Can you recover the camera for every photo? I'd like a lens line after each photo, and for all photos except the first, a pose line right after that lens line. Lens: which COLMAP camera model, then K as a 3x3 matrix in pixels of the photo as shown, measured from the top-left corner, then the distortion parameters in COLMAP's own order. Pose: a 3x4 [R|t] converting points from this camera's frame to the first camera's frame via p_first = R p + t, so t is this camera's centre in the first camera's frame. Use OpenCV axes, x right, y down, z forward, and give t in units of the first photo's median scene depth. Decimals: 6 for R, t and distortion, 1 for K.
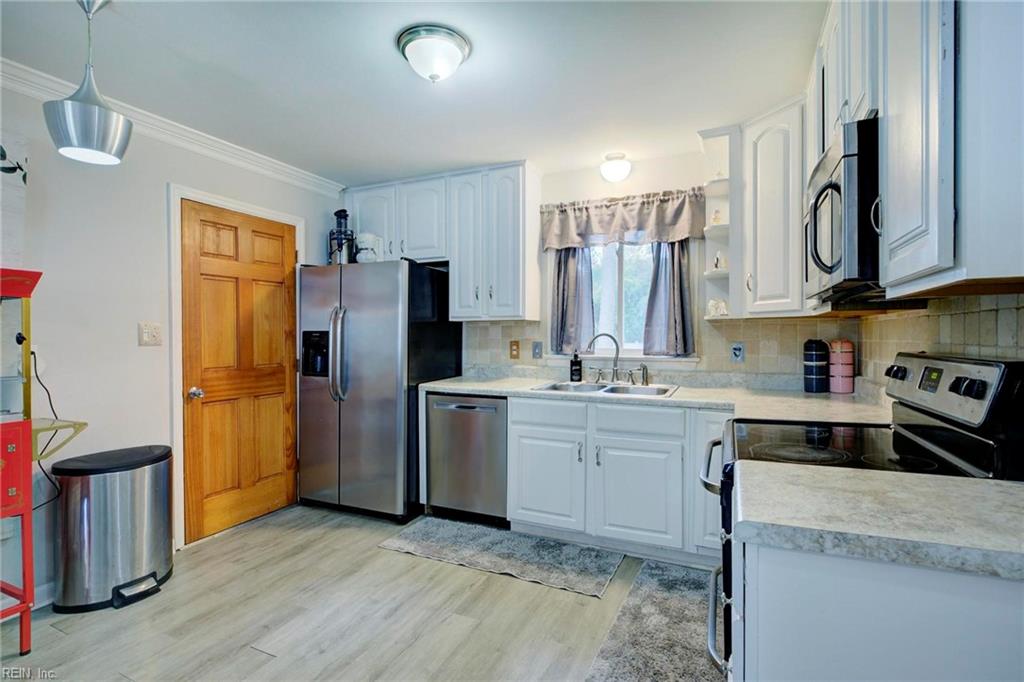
lens RADIAL K [[482.9, 0, 505.1], [0, 482.9, 339.1], [0, 0, 1]] dist [-0.023025, 0.003709]
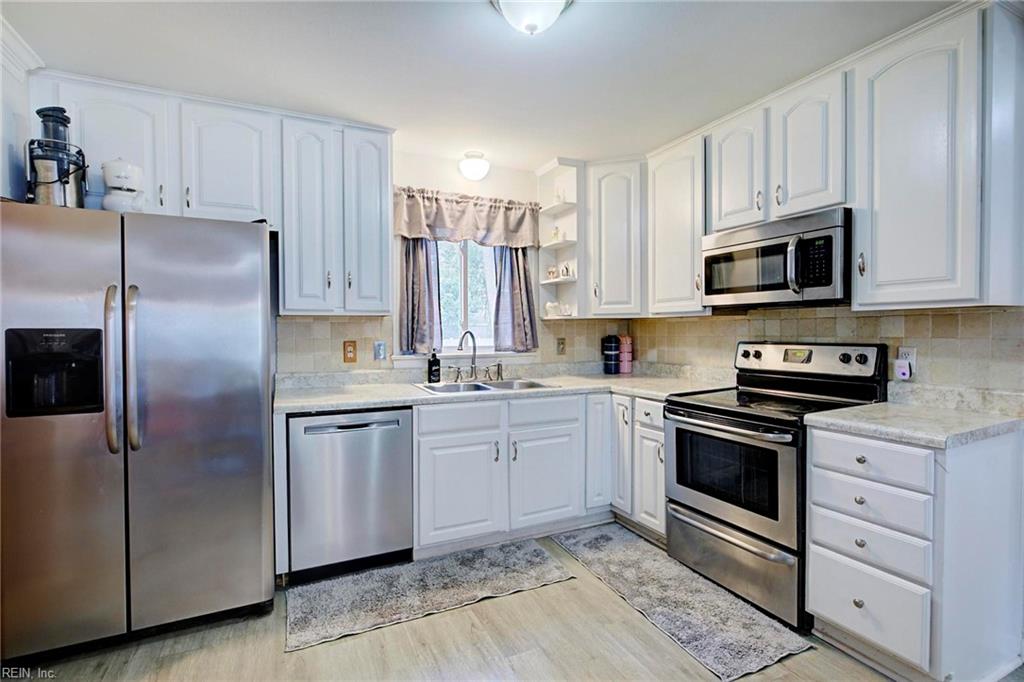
lens RADIAL K [[482.9, 0, 511.5], [0, 482.9, 340.4], [0, 0, 1]] dist [-0.023025, 0.003709]
pose [[0.635659, -0.018828, 0.771740, -0.514545], [0.012119, 0.999823, 0.014410, -0.006025], [-0.771875, 0.000194, 0.635775, 0.307533]]
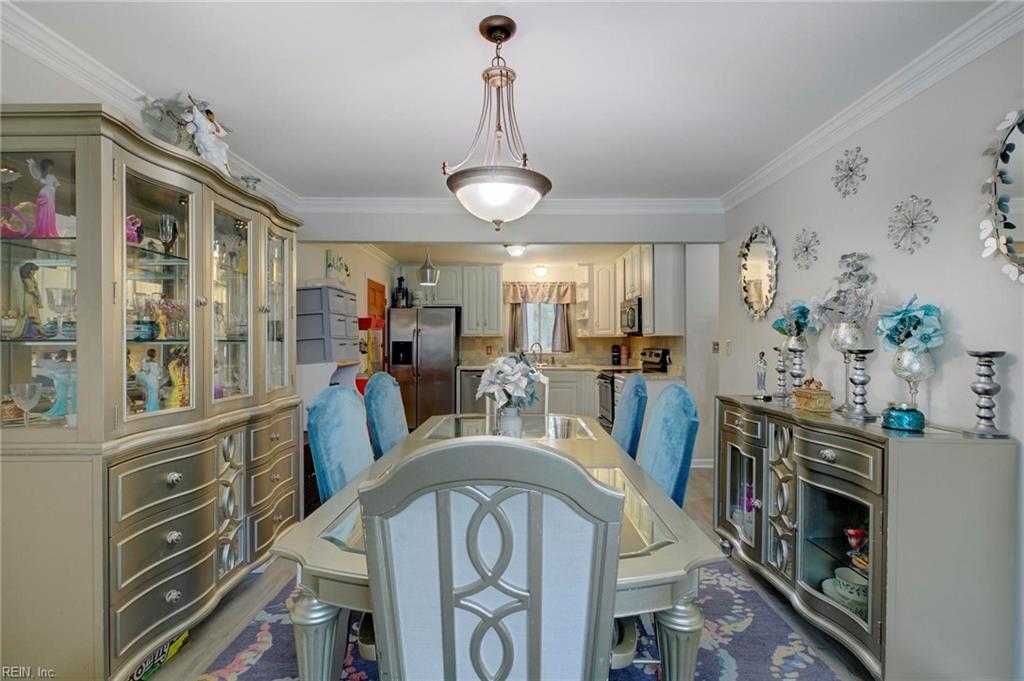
lens RADIAL K [[460.7, 0, 502.8], [0, 460.7, 336.2], [0, 0, 1]] dist [0.005498, -0.001261]
pose [[0.913636, 0.003911, 0.406515, -0.845521], [0.003351, 0.999847, -0.017151, -0.005396], [-0.406520, 0.017032, 0.913483, -0.947912]]
